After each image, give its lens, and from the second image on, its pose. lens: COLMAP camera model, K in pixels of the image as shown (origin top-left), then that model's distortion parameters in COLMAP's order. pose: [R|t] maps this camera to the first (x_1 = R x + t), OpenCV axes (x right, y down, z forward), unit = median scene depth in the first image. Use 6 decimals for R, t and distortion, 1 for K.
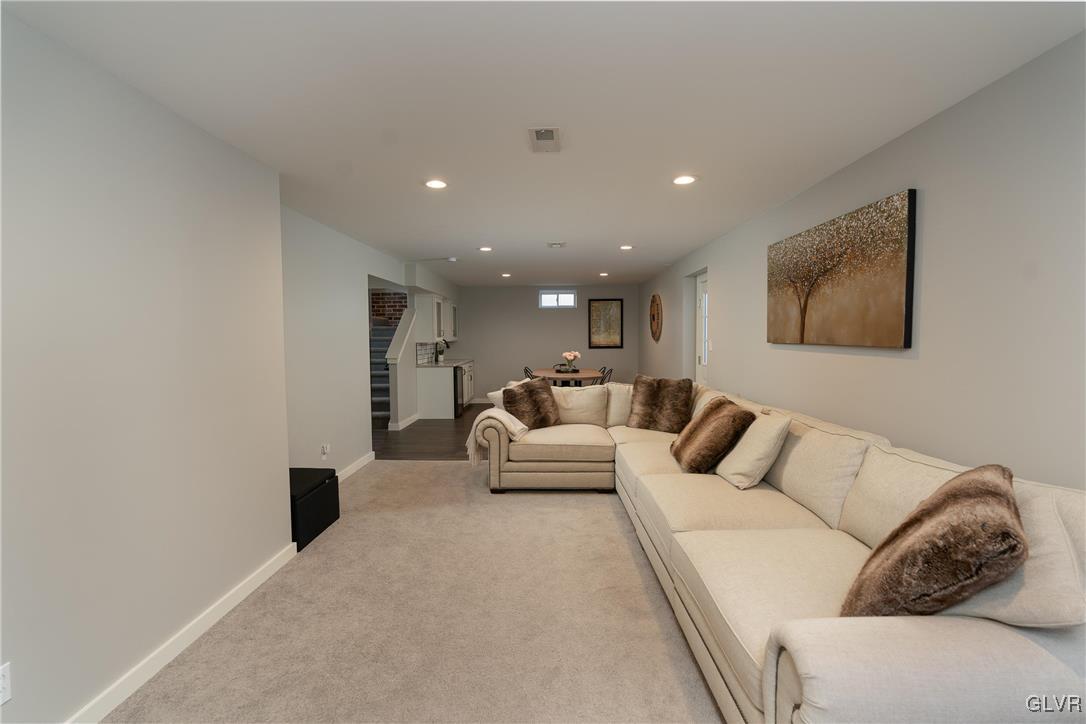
lens RADIAL K [[486.3, 0, 542.5], [0, 486.3, 359.7], [0, 0, 1]] dist [-0.000667, -0.000047]
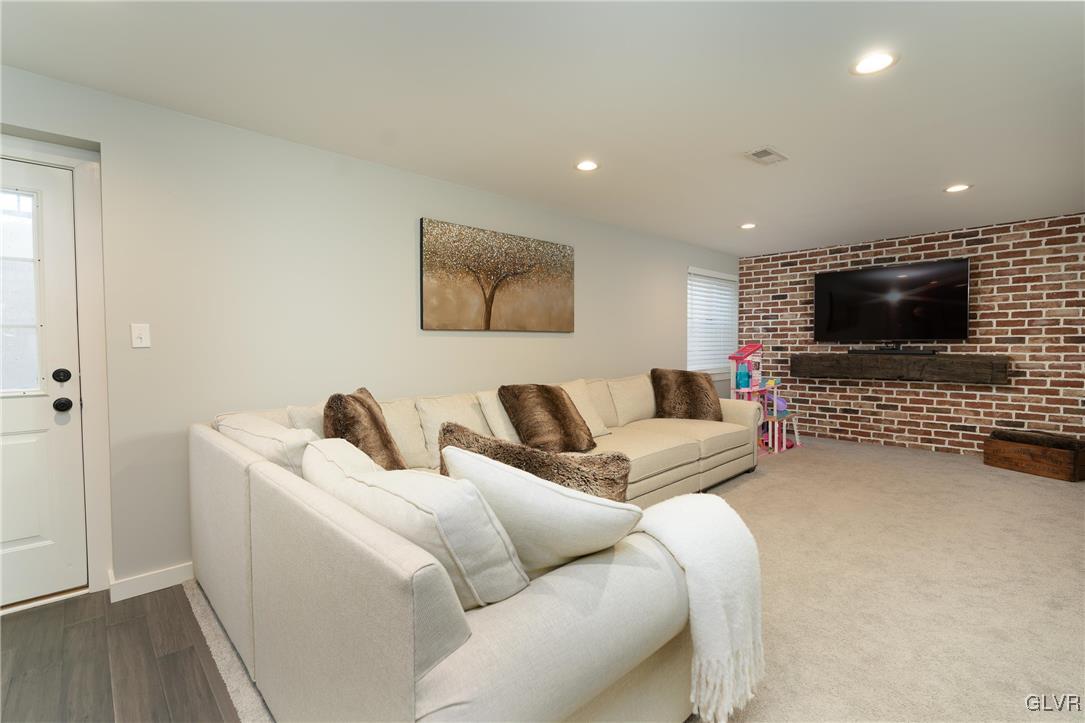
lens RADIAL K [[485.9, 0, 541.6], [0, 485.9, 358.9], [0, 0, 1]] dist [-0.000667, -0.000047]
pose [[-0.698704, -0.012075, 0.715309, -0.386070], [0.047347, 0.996885, 0.063076, -0.034763], [-0.713842, 0.077939, -0.695956, 1.859730]]
